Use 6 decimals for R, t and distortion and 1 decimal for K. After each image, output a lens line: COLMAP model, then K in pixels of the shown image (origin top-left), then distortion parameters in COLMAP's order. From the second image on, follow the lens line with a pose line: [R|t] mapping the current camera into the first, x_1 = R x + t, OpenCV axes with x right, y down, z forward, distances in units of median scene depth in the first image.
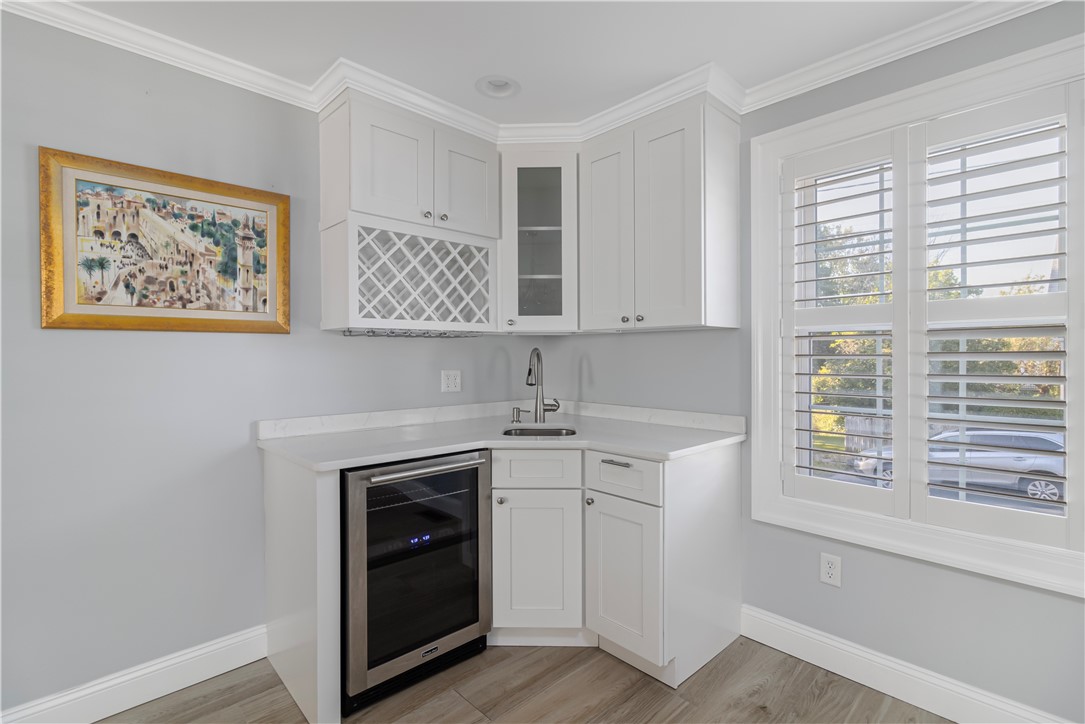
lens RADIAL K [[505.8, 0, 549.3], [0, 505.8, 359.1], [0, 0, 1]] dist [-0.001808, 0.000041]
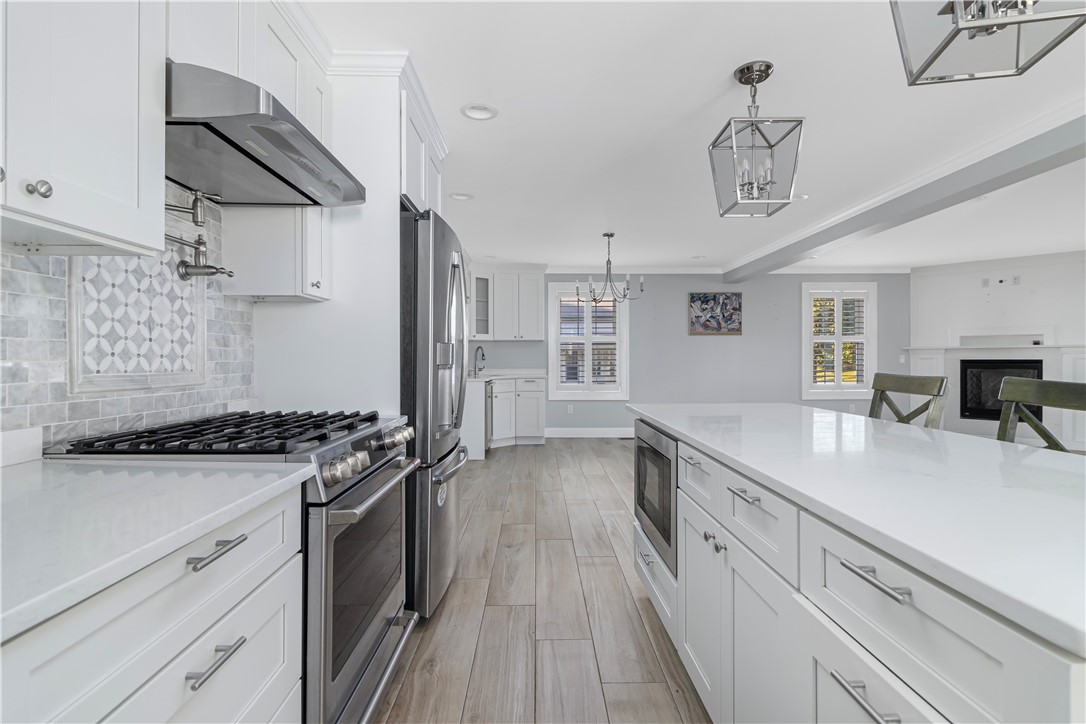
lens RADIAL K [[531.6, 0, 549.1], [0, 531.6, 360.1], [0, 0, 1]] dist [0.002292, -0.002957]
pose [[0.681815, -0.005011, 0.731507, -2.243867], [0.006547, 0.999978, 0.000747, 0.063116], [-0.731495, 0.004280, 0.681833, -1.419159]]
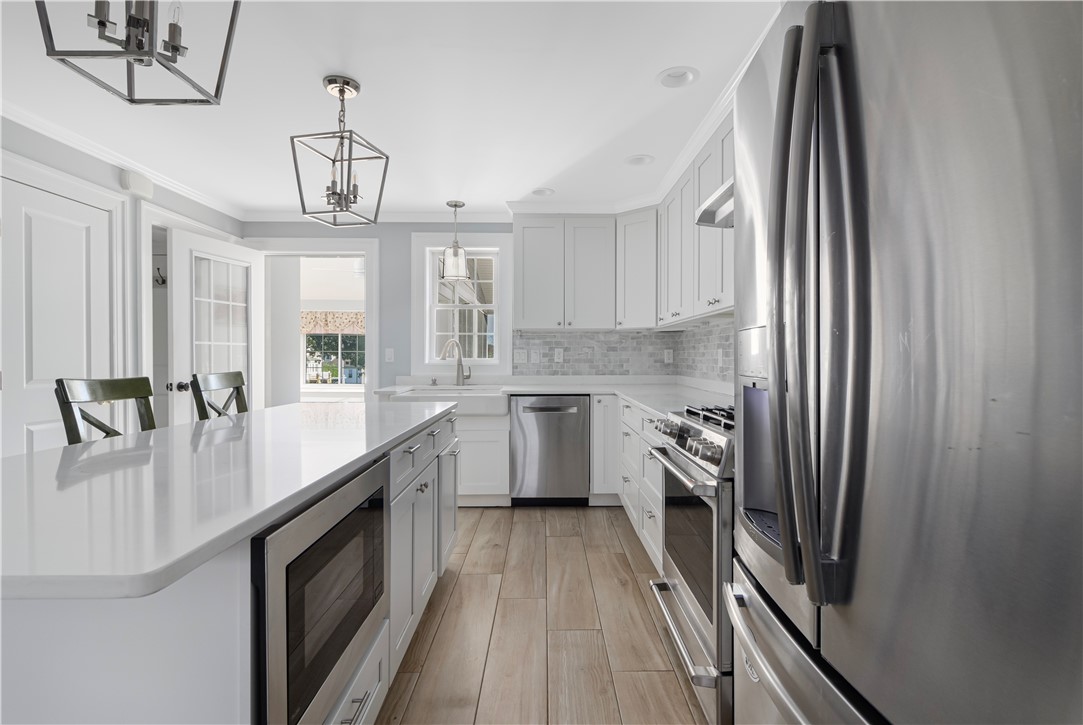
lens RADIAL K [[530.1, 0, 552.1], [0, 530.1, 362.6], [0, 0, 1]] dist [0.002292, -0.002957]
pose [[-0.688988, 0.006818, -0.724740, -1.007478], [-0.007919, 0.999825, 0.016934, 0.048539], [0.724729, 0.017406, -0.688814, -0.214319]]
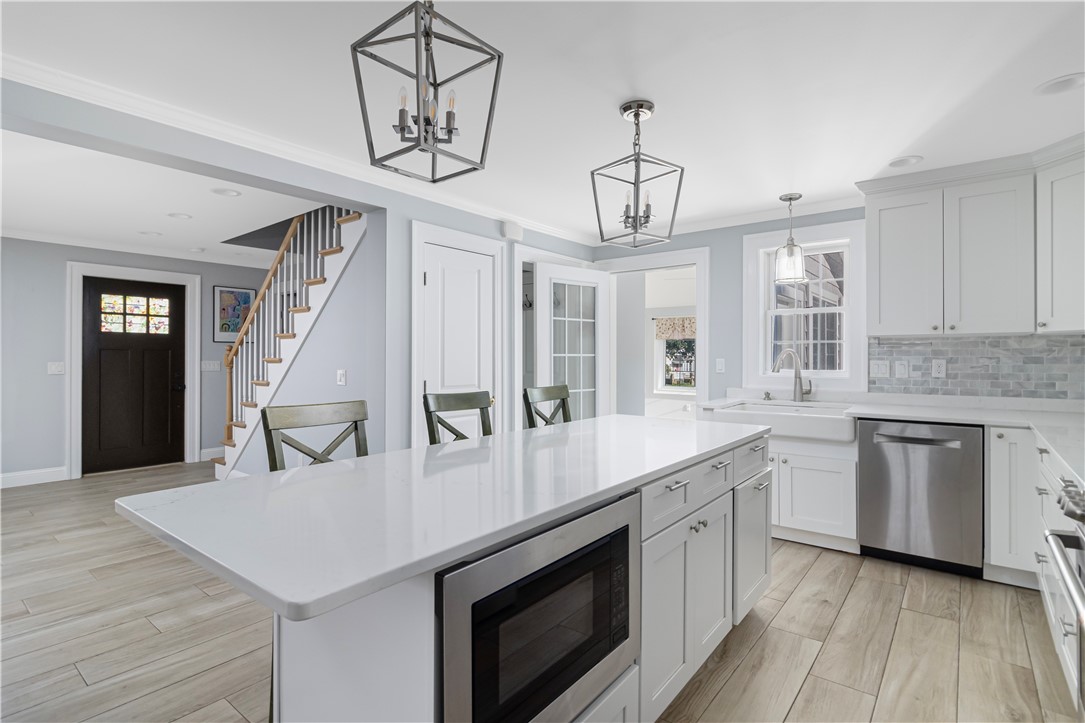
lens RADIAL K [[531.1, 0, 548.3], [0, 531.1, 356.3], [0, 0, 1]] dist [0.002292, -0.002957]
pose [[-0.991260, -0.001570, -0.131917, -1.184430], [-0.002637, 0.999965, 0.007909, 0.005805], [0.131900, 0.008188, -0.991229, -0.209354]]
